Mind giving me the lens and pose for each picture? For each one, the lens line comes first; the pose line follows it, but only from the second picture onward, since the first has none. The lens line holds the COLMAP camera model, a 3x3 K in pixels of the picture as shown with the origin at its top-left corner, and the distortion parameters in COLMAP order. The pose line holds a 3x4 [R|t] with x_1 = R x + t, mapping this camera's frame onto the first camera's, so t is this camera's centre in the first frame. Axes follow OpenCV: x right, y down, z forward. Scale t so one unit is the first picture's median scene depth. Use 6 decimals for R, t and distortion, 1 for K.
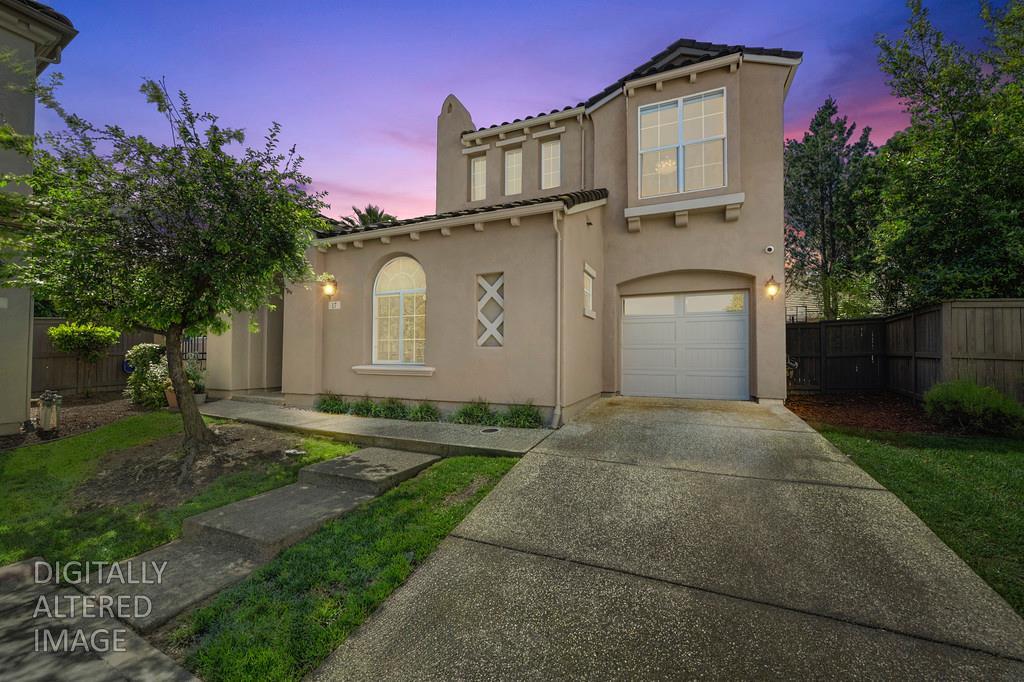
lens RADIAL K [[402.4, 0, 512.0], [0, 402.4, 341.0], [0, 0, 1]] dist [-0.001839, -0.000017]
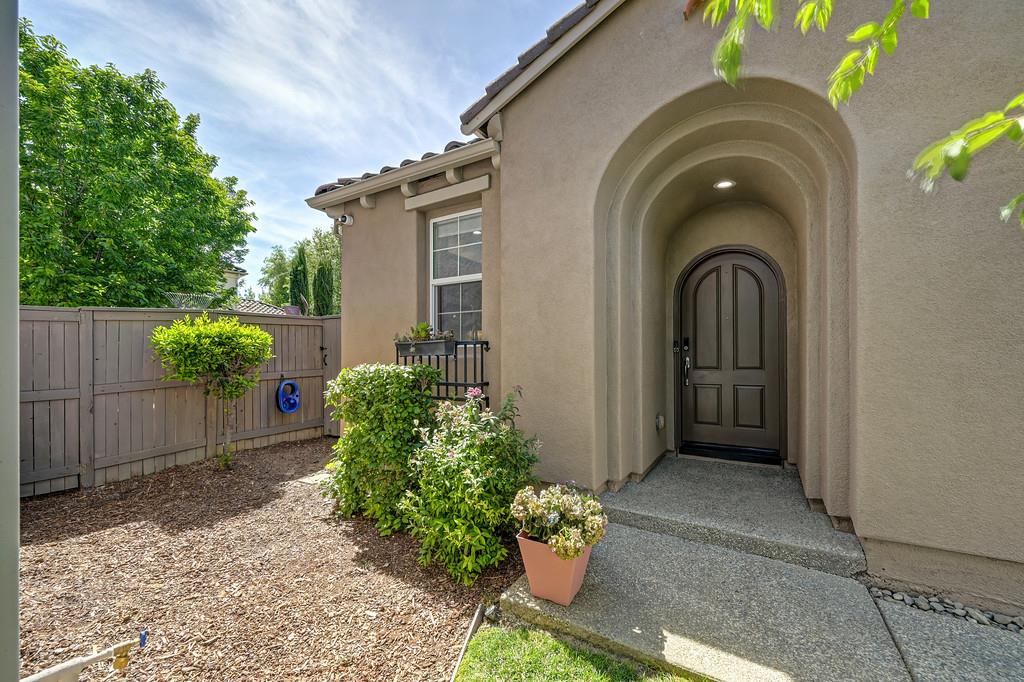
lens RADIAL K [[408.8, 0, 513.1], [0, 408.8, 347.5], [0, 0, 1]] dist [0.000017, 0.000270]
pose [[0.990198, -0.008749, -0.139399, -0.831493], [0.010633, 0.999862, 0.012775, -0.014869], [0.139268, -0.014131, 0.990154, 0.723525]]
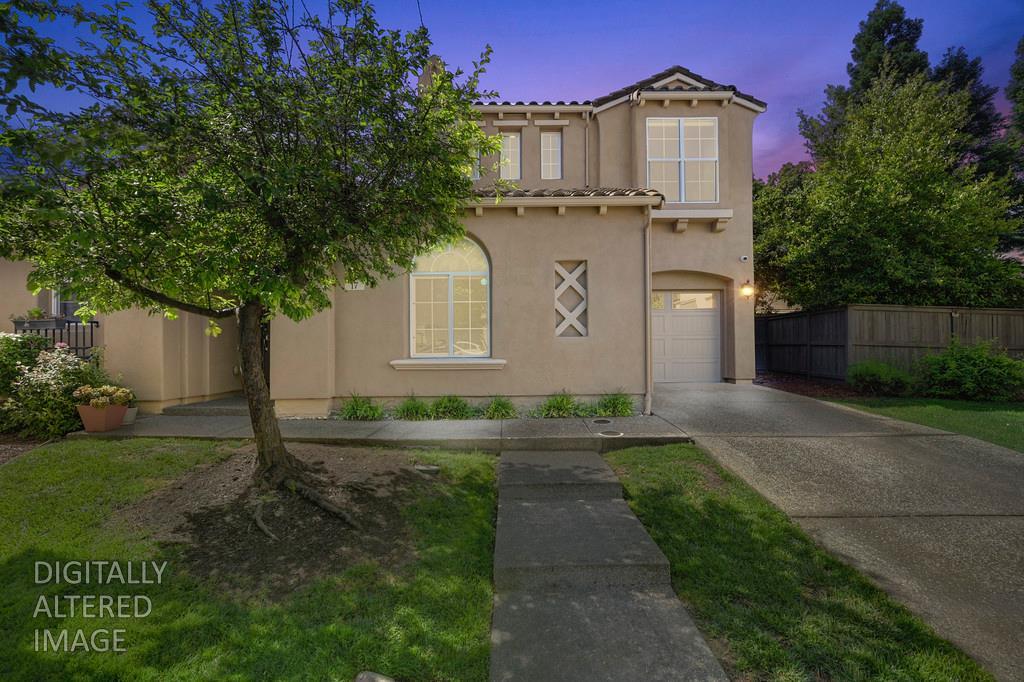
lens RADIAL K [[402.4, 0, 512.0], [0, 402.4, 341.0], [0, 0, 1]] dist [-0.001839, -0.000017]
pose [[0.916609, -0.003408, 0.399771, -0.488313], [-0.002477, 0.999896, 0.014203, 0.009941], [-0.399778, -0.014009, 0.916505, 0.145187]]
